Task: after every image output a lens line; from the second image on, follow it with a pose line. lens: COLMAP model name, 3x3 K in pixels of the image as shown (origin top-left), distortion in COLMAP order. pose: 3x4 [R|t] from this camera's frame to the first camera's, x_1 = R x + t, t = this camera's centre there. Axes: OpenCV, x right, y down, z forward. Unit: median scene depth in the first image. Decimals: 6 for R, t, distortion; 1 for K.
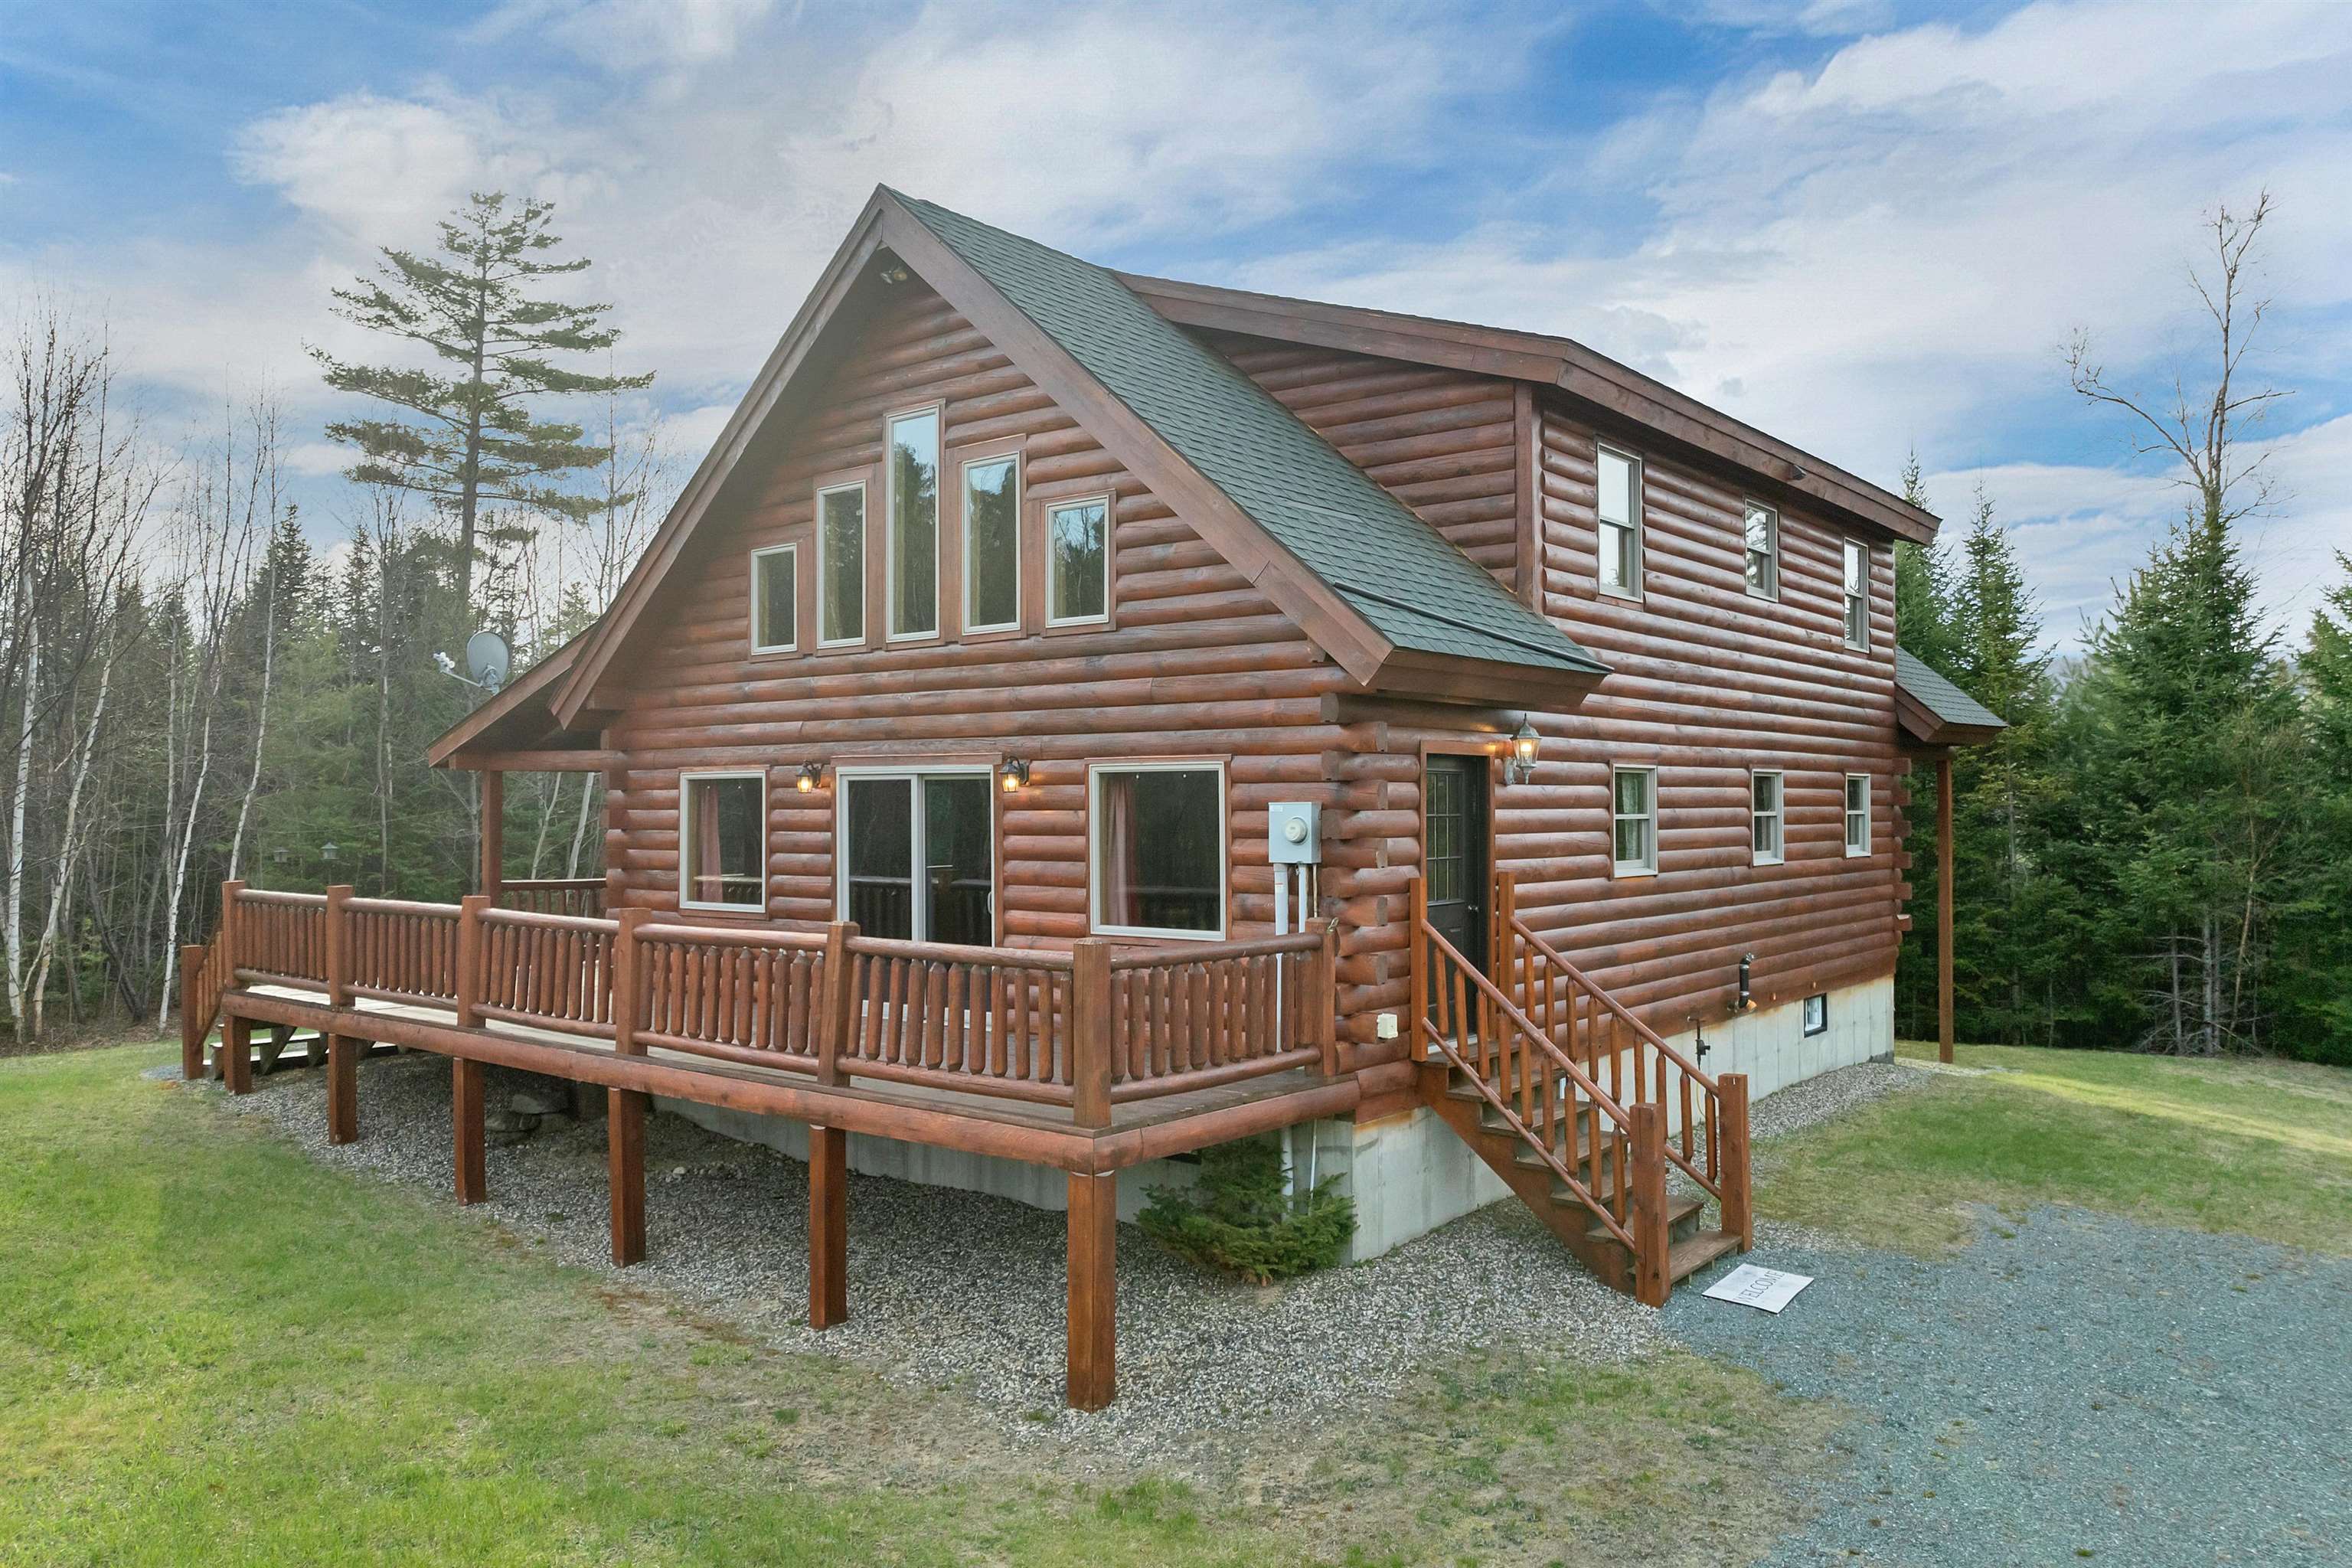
lens RADIAL K [[1696.0, 0, 1176.0], [0, 1696.0, 784.0], [0, 0, 1]] dist [-0.047449, -0.000799]
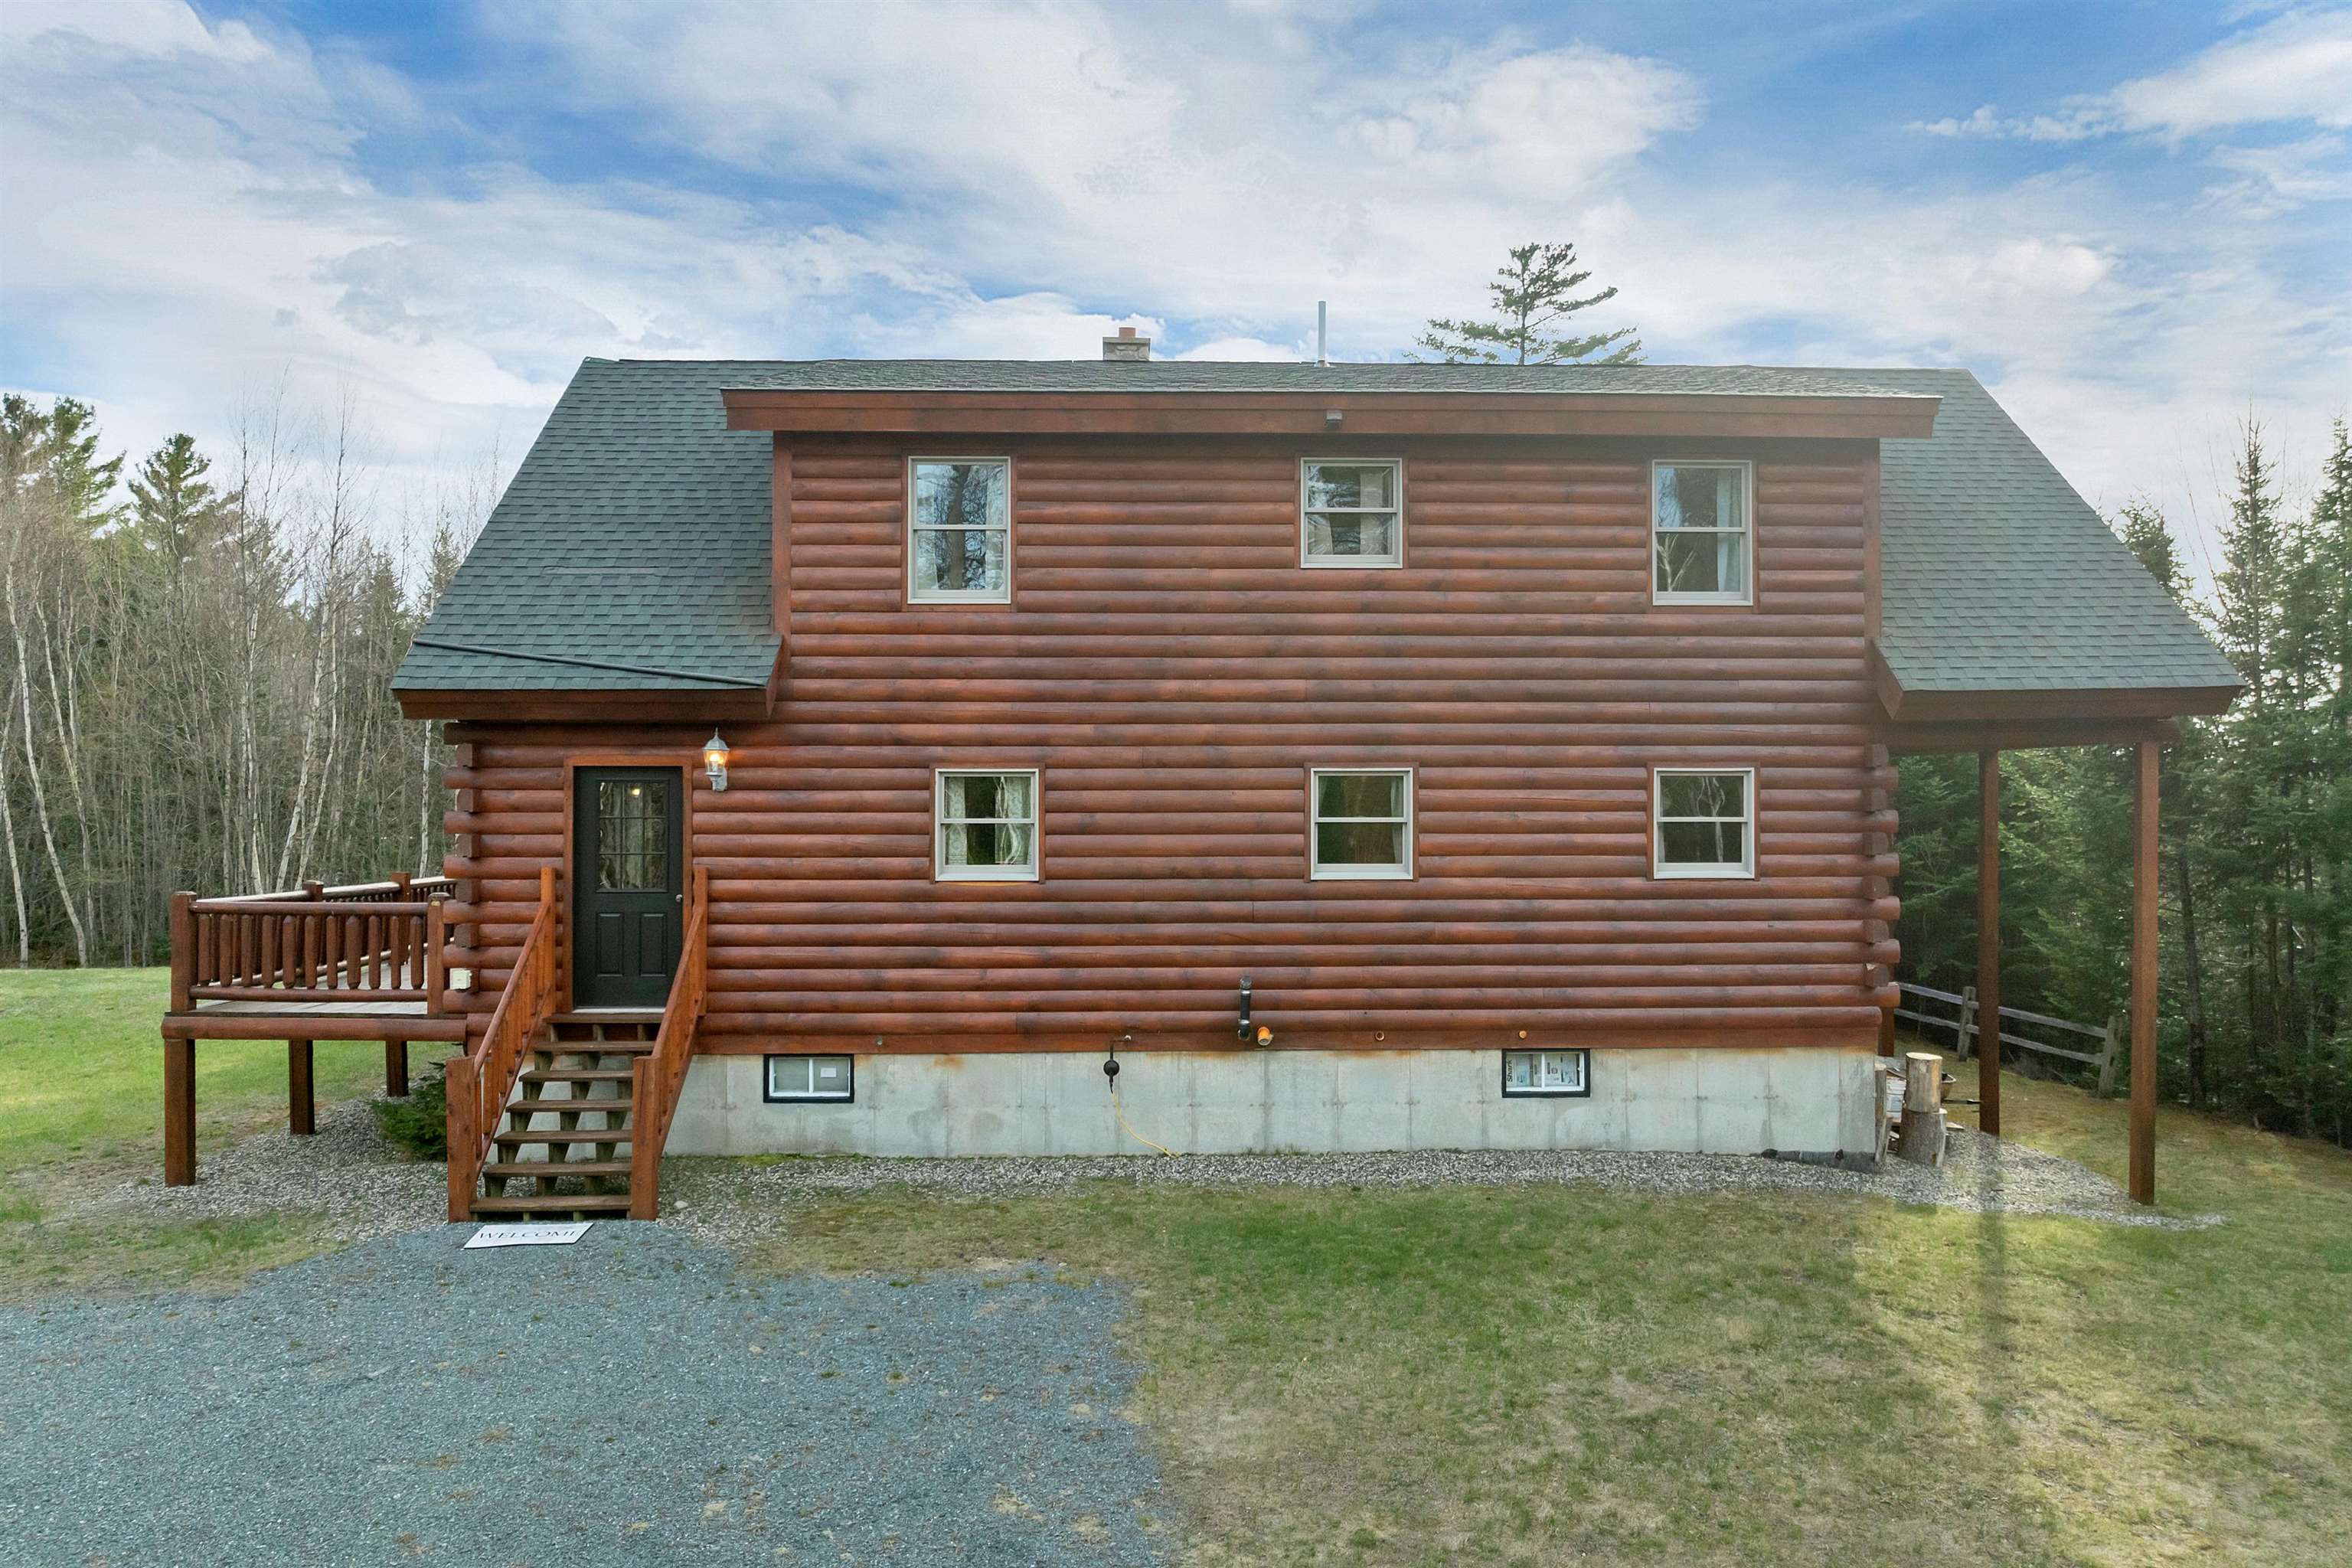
lens RADIAL K [[1696.0, 0, 1176.0], [0, 1696.0, 784.0], [0, 0, 1]] dist [-0.047449, -0.000799]
pose [[0.645807, -0.008587, -0.763452, 1.096782], [0.008036, 0.999958, -0.004449, 0.002750], [0.763458, -0.003261, 0.645849, 0.441731]]
